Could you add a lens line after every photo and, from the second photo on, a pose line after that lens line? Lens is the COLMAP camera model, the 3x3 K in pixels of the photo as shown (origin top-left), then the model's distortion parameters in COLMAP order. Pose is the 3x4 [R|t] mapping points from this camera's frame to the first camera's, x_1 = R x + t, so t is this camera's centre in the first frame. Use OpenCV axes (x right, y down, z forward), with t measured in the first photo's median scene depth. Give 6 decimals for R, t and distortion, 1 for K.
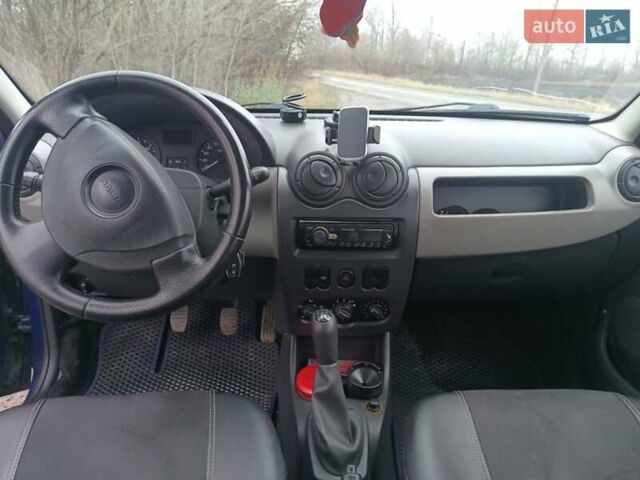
lens RADIAL K [[453.1, 0, 320.0], [0, 453.1, 240.0], [0, 0, 1]] dist [0.062550, -0.060760]
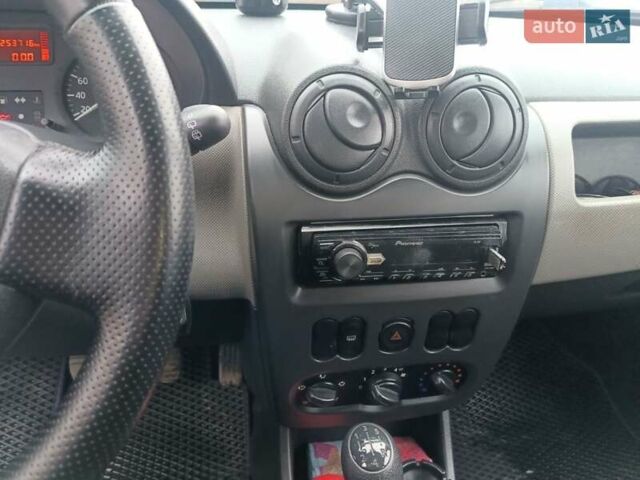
lens RADIAL K [[458.4, 0, 320.0], [0, 458.4, 240.0], [0, 0, 1]] dist [-0.002429, -0.004992]
pose [[0.992359, -0.051432, 0.112154, -0.077980], [0.038282, 0.992465, 0.116397, -0.082553], [-0.117295, -0.111214, 0.986850, 0.551775]]
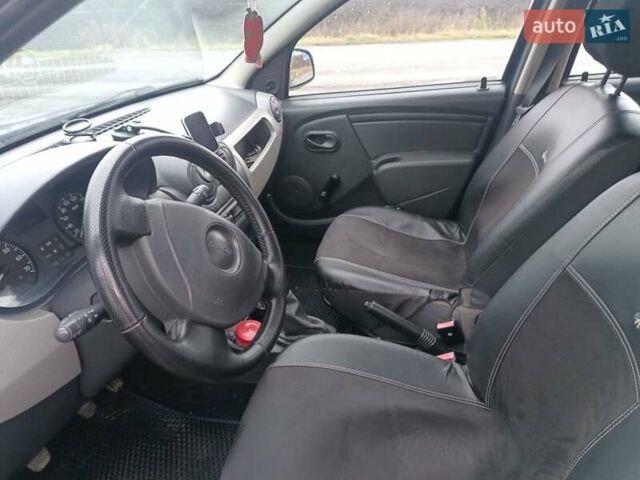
lens RADIAL K [[453.1, 0, 320.0], [0, 453.1, 240.0], [0, 0, 1]] dist [0.062550, -0.060760]
pose [[0.261472, -0.508578, 0.820354, -0.942101], [0.408595, 0.828334, 0.383293, -0.324953], [-0.874462, 0.234972, 0.424388, 0.275406]]
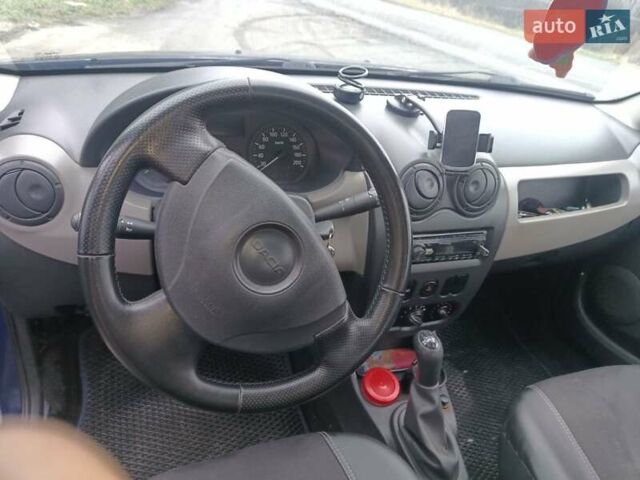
lens RADIAL K [[458.4, 0, 320.0], [0, 458.4, 240.0], [0, 0, 1]] dist [-0.002429, -0.004992]
pose [[0.949359, -0.068826, 0.306561, -0.460678], [0.001832, 0.976908, 0.213654, -0.226857], [-0.314187, -0.202273, 0.927562, 0.215248]]
